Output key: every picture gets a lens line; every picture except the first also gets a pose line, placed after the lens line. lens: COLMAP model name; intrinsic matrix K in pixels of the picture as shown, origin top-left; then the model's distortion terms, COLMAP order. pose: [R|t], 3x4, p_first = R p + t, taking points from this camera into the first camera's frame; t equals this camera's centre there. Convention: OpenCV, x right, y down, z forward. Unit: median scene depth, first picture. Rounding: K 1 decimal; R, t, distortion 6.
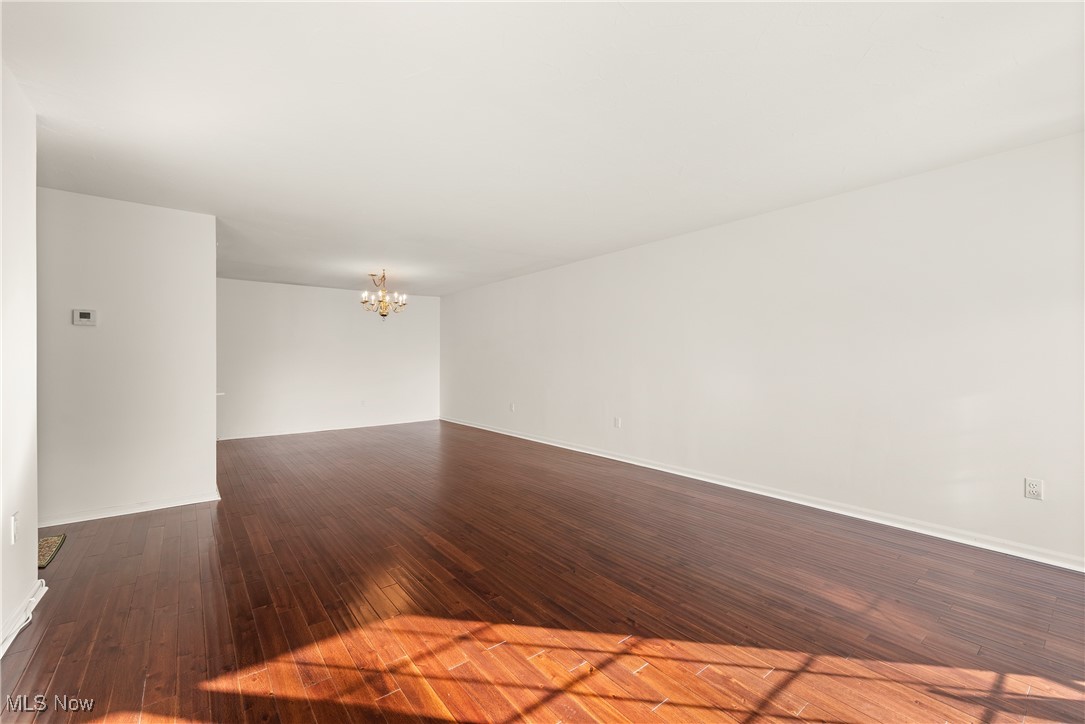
lens RADIAL K [[444.3, 0, 541.9], [0, 444.3, 359.5], [0, 0, 1]] dist [0.001999, 0.000107]
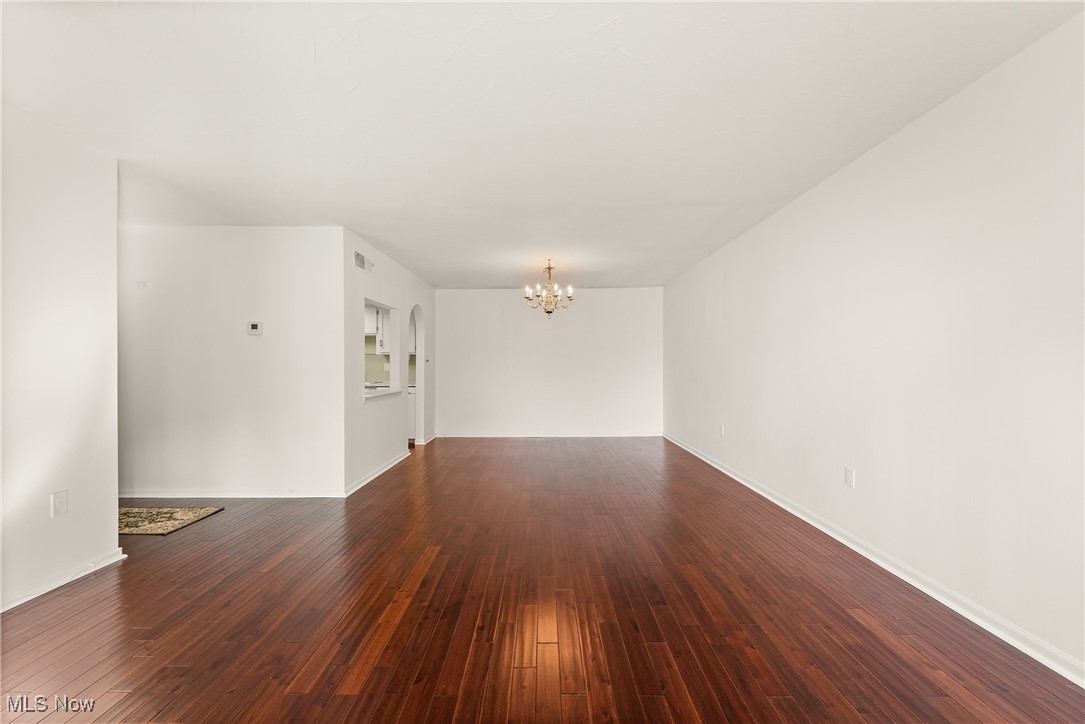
lens RADIAL K [[470.9, 0, 542.5], [0, 470.9, 362.0], [0, 0, 1]] dist [0.003265, 0.000203]
pose [[0.783154, -0.002931, -0.621821, 0.309986], [0.001265, 0.999994, -0.003120, 0.001644], [0.621827, 0.001657, 0.783153, 0.402865]]
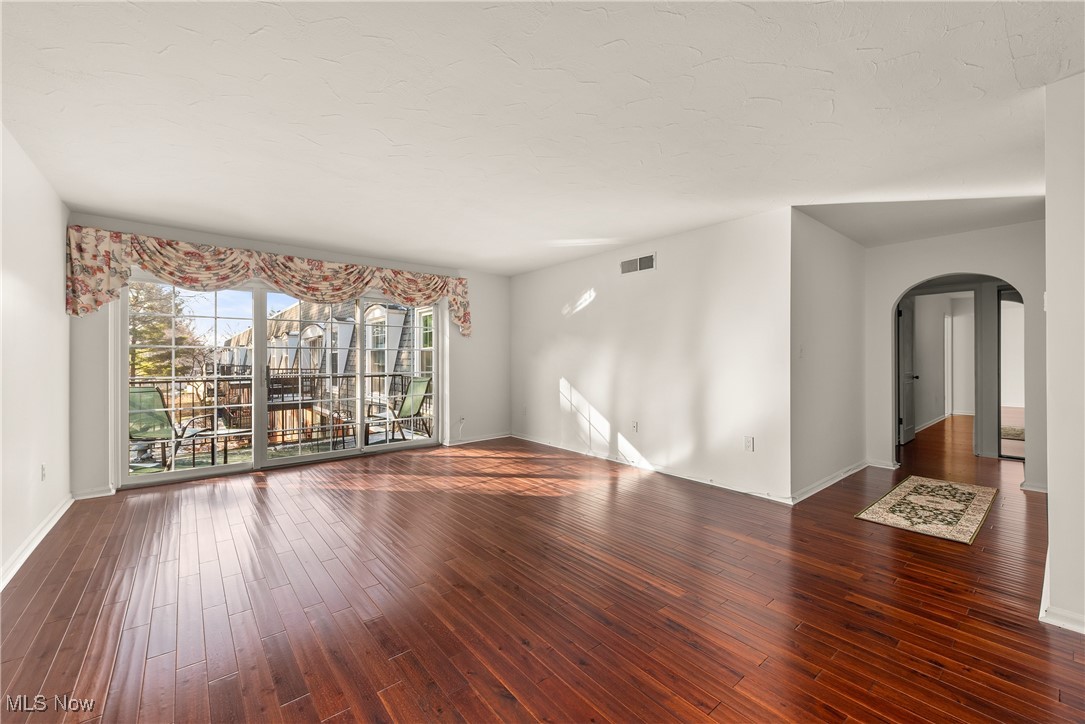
lens RADIAL K [[425.4, 0, 540.9], [0, 425.4, 364.0], [0, 0, 1]] dist [0.006384, -0.000311]
pose [[-0.999521, 0.000971, -0.030940, -0.098093], [0.000817, 0.999987, 0.004967, 0.008283], [0.030944, 0.004940, -0.999509, 1.393926]]
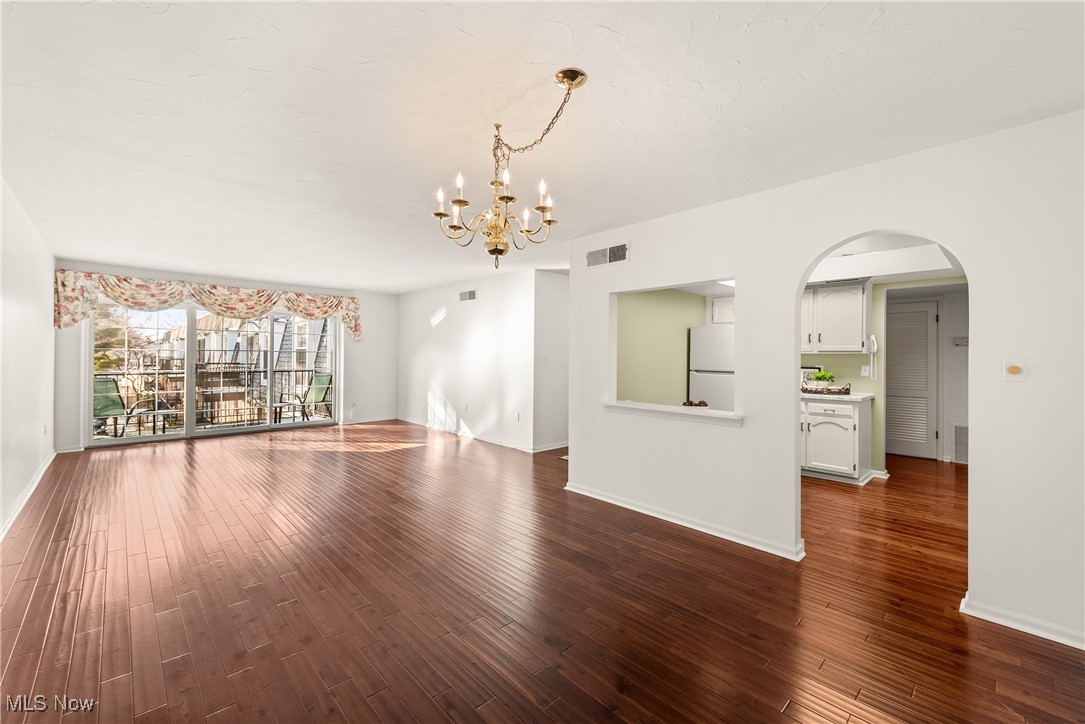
lens RADIAL K [[444.3, 0, 541.9], [0, 444.3, 359.5], [0, 0, 1]] dist [0.001999, 0.000107]
pose [[-0.995235, -0.009838, -0.097011, -0.515122], [-0.010322, 0.999937, 0.004488, -0.016769], [0.096960, 0.005468, -0.995273, 1.993974]]
